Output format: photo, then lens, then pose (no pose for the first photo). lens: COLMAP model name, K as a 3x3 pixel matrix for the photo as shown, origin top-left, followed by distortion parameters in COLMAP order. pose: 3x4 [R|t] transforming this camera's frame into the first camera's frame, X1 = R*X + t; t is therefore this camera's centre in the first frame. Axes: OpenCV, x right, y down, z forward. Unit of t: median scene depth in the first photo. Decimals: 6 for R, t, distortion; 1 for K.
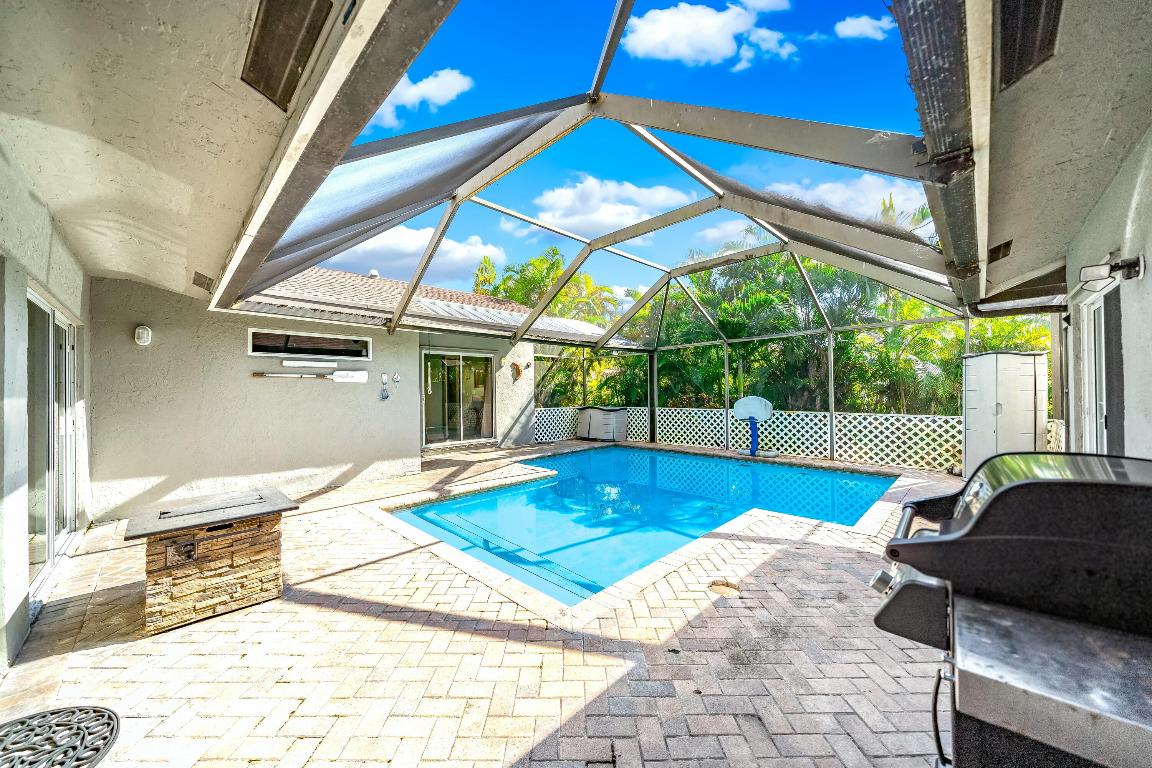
lens RADIAL K [[412.9, 0, 571.3], [0, 412.9, 385.5], [0, 0, 1]] dist [-0.000039, -0.000006]
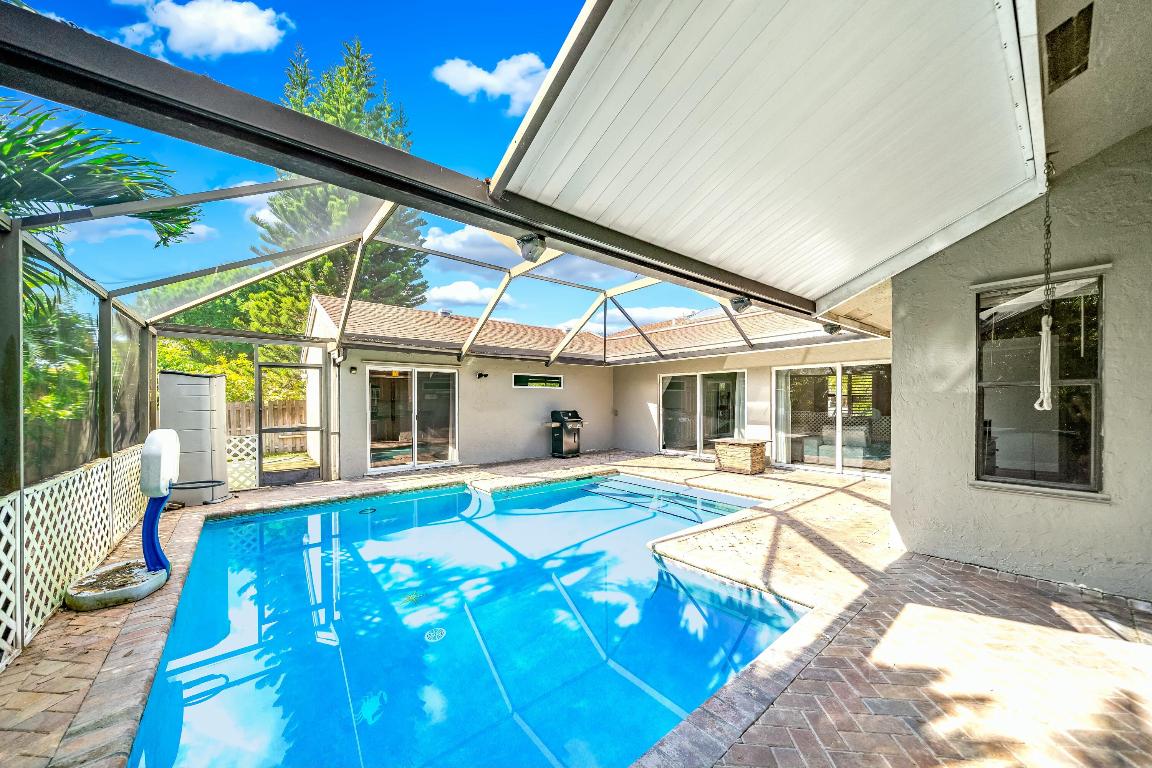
lens RADIAL K [[406.4, 0, 573.0], [0, 406.4, 399.7], [0, 0, 1]] dist [0.000029, -0.000008]
pose [[-0.995105, 0.016528, 0.097427, 0.009441], [0.015272, 0.999791, -0.013617, 0.010266], [-0.097632, -0.012062, -0.995149, 1.340784]]
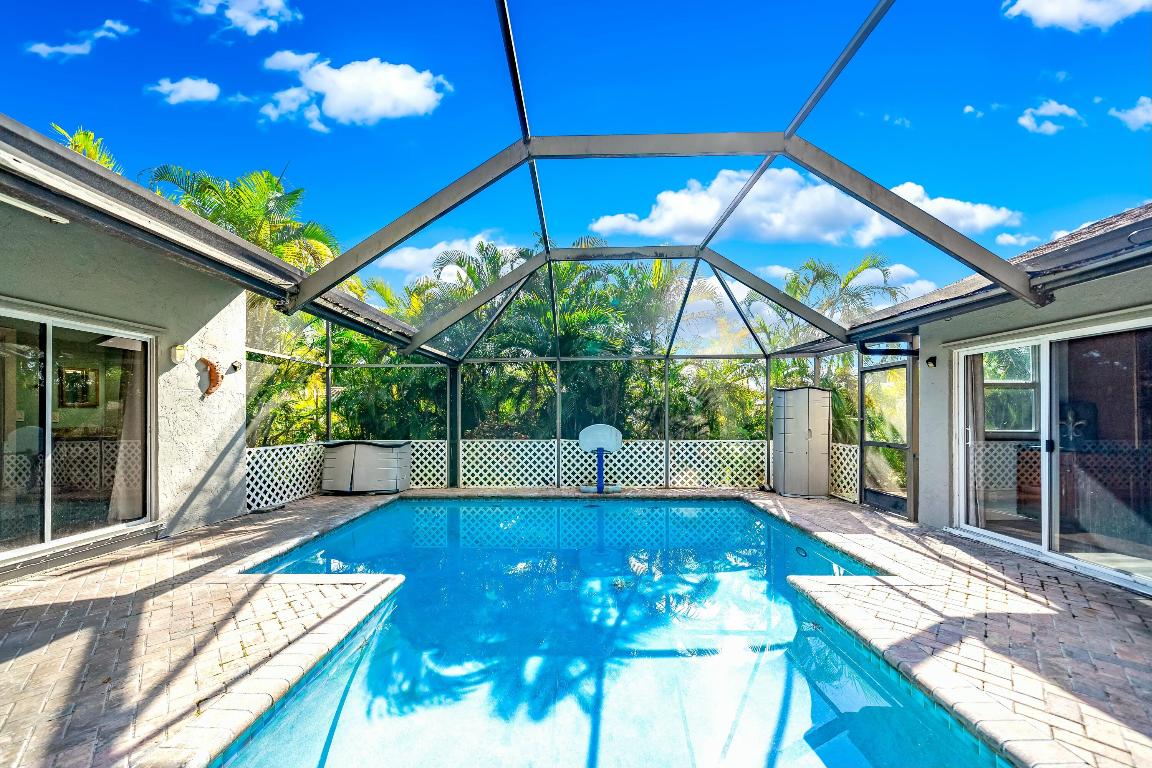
lens RADIAL K [[410.2, 0, 572.0], [0, 410.2, 411.6], [0, 0, 1]] dist [0.001053, -0.000100]
pose [[0.718591, 0.015671, 0.695256, -0.202762], [-0.014077, 0.999869, -0.007987, 0.007598], [-0.695290, -0.004048, 0.718718, 0.420493]]
